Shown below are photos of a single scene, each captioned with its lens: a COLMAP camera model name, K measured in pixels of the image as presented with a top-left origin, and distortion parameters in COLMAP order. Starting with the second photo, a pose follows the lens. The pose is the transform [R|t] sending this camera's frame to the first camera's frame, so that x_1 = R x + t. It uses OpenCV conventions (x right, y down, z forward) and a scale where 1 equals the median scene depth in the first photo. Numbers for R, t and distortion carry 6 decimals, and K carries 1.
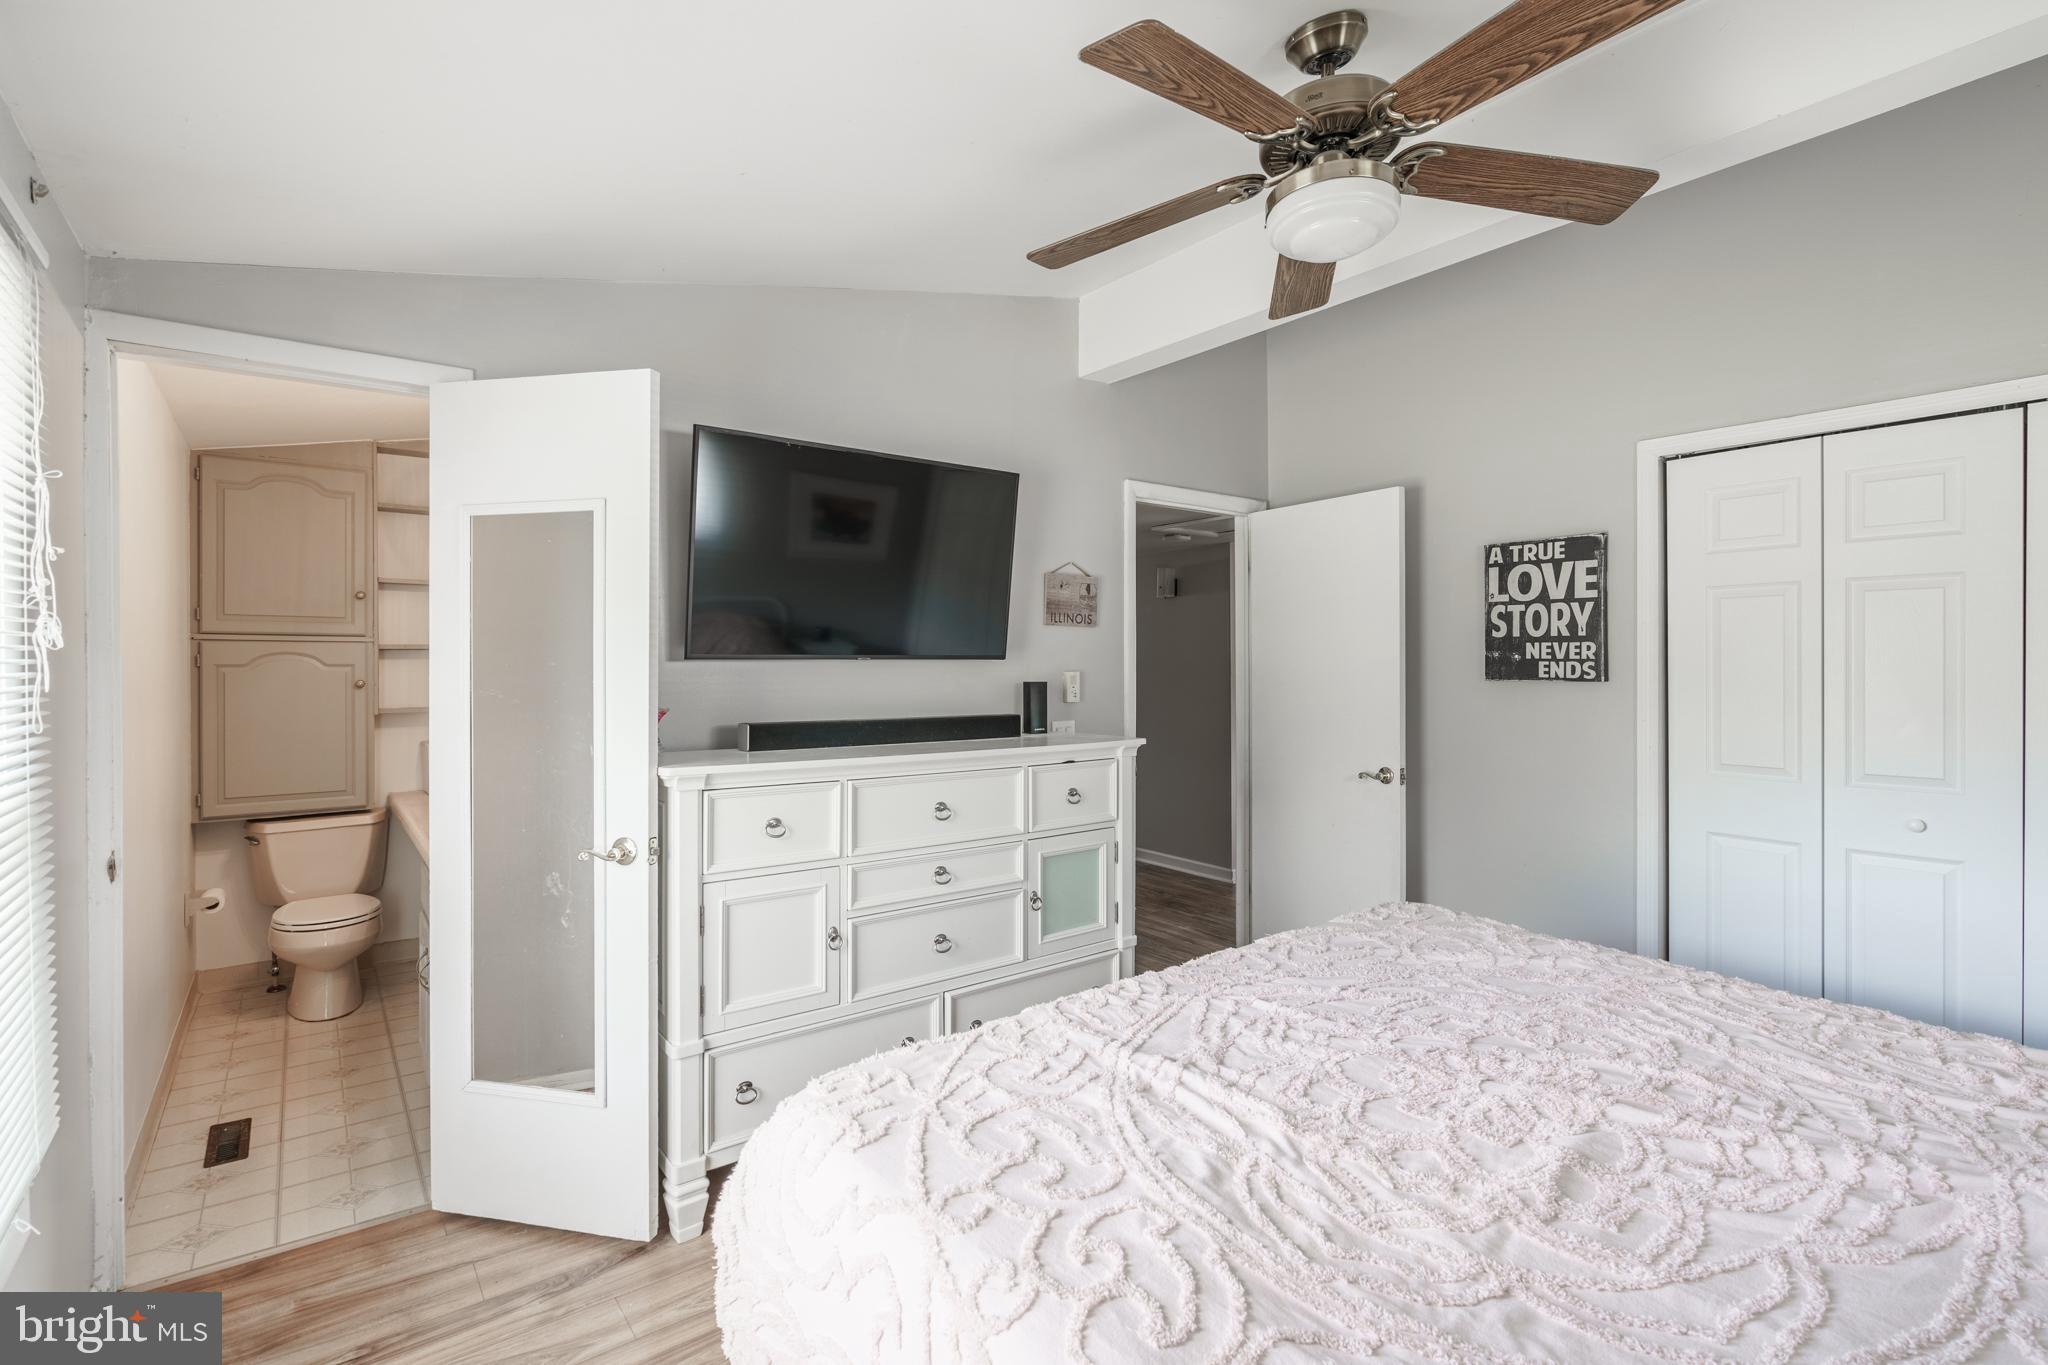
lens RADIAL K [[942.8, 0, 1015.4], [0, 942.8, 667.1], [0, 0, 1]] dist [-0.005090, 0.001625]
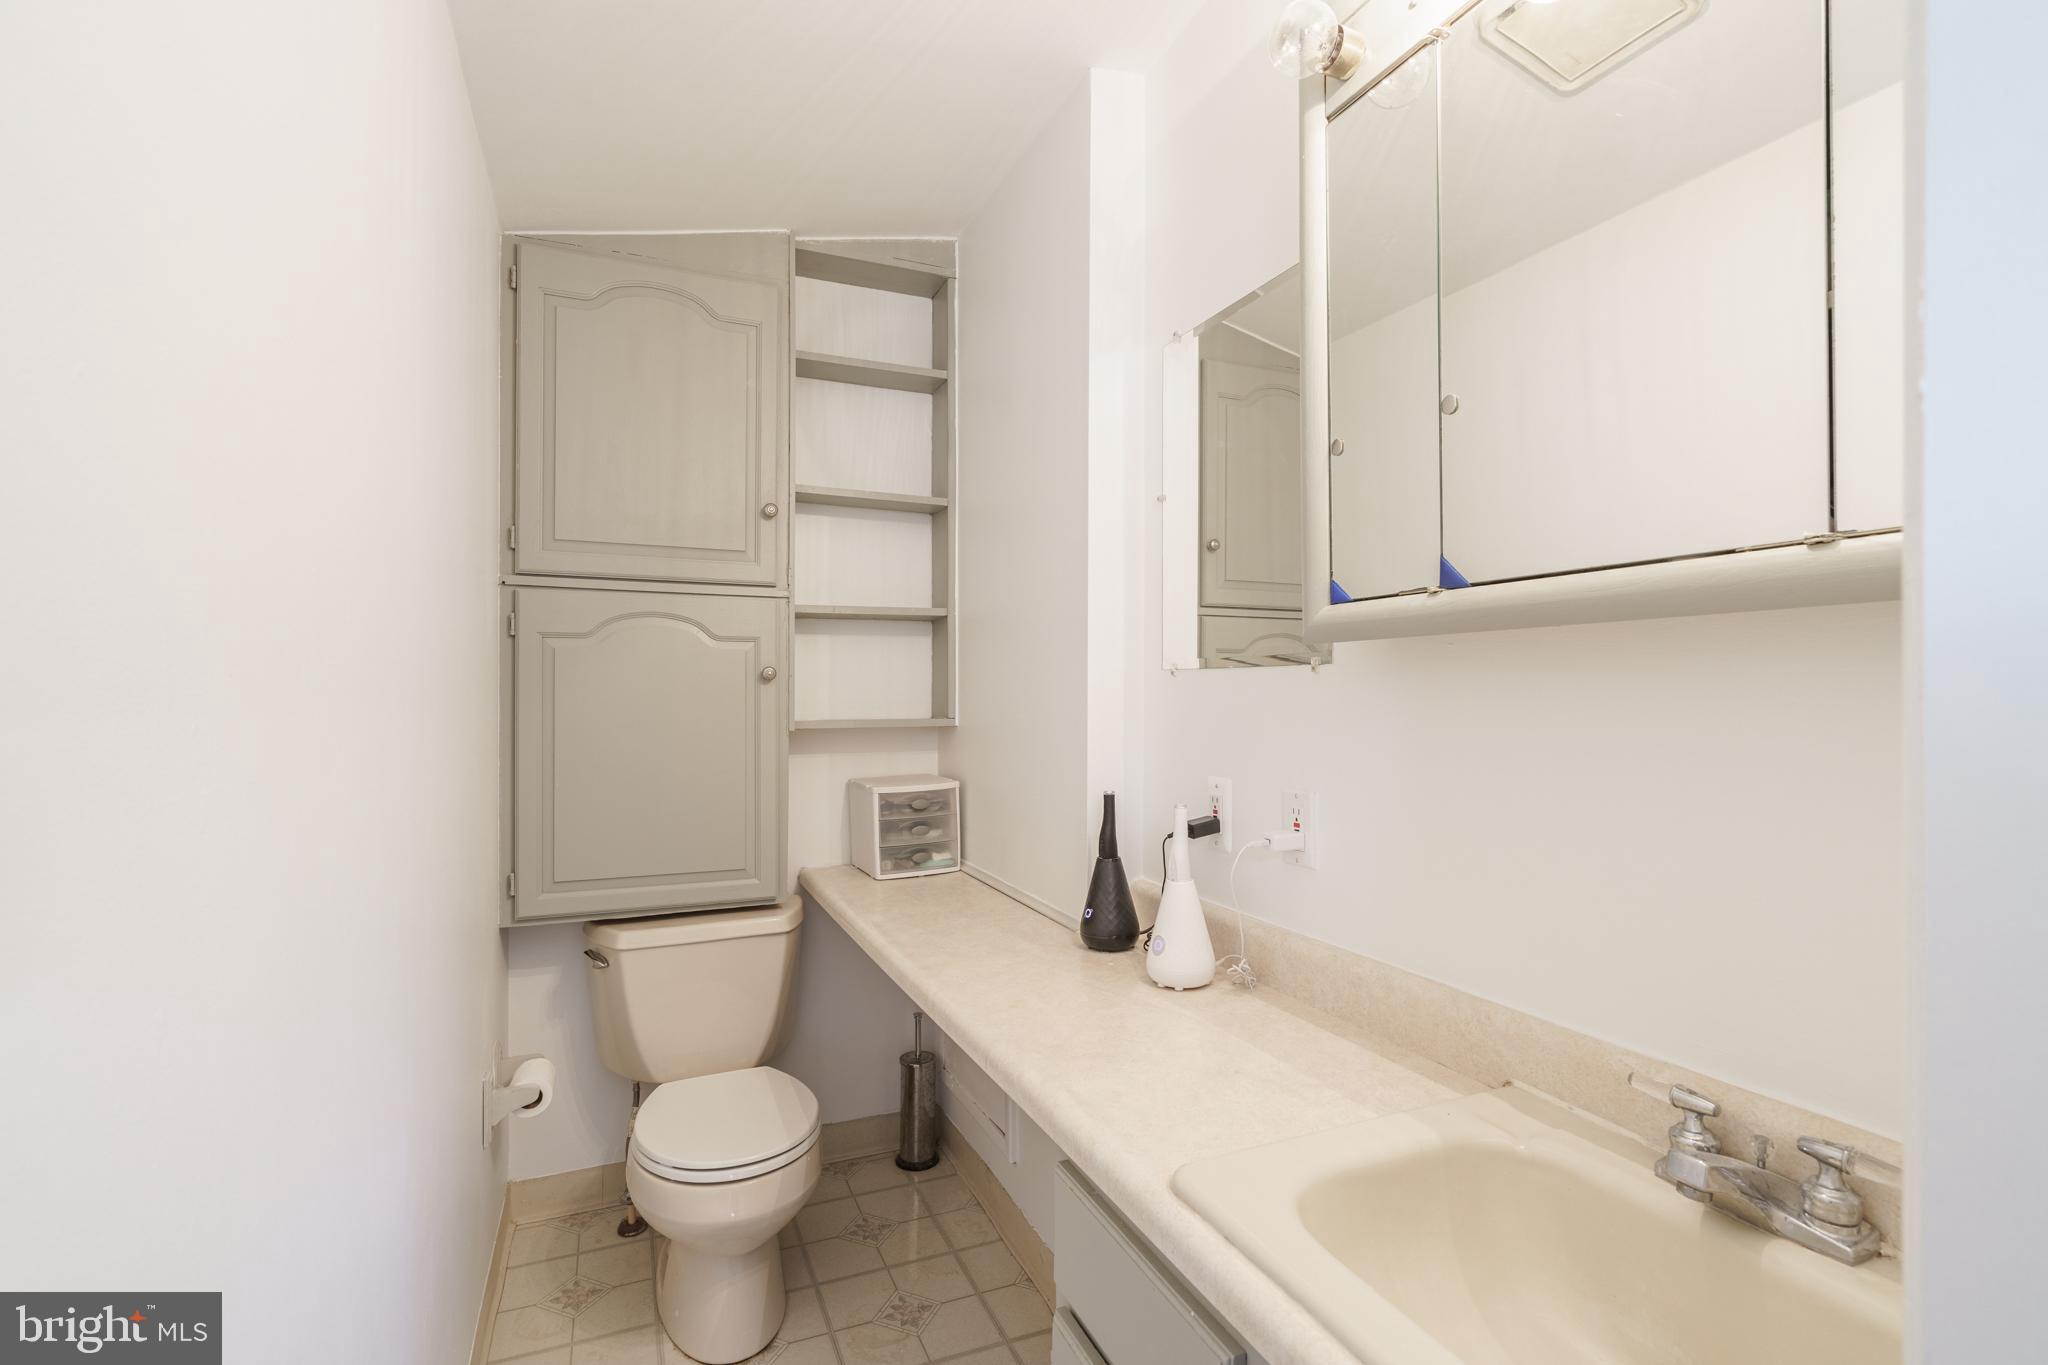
lens RADIAL K [[942.8, 0, 1026.7], [0, 942.8, 681.8], [0, 0, 1]] dist [-0.005090, 0.001625]
pose [[0.971397, 0.011460, -0.237185, -0.442783], [-0.009671, 0.999915, 0.008704, 0.017073], [0.237264, -0.006161, 0.971426, 0.531295]]
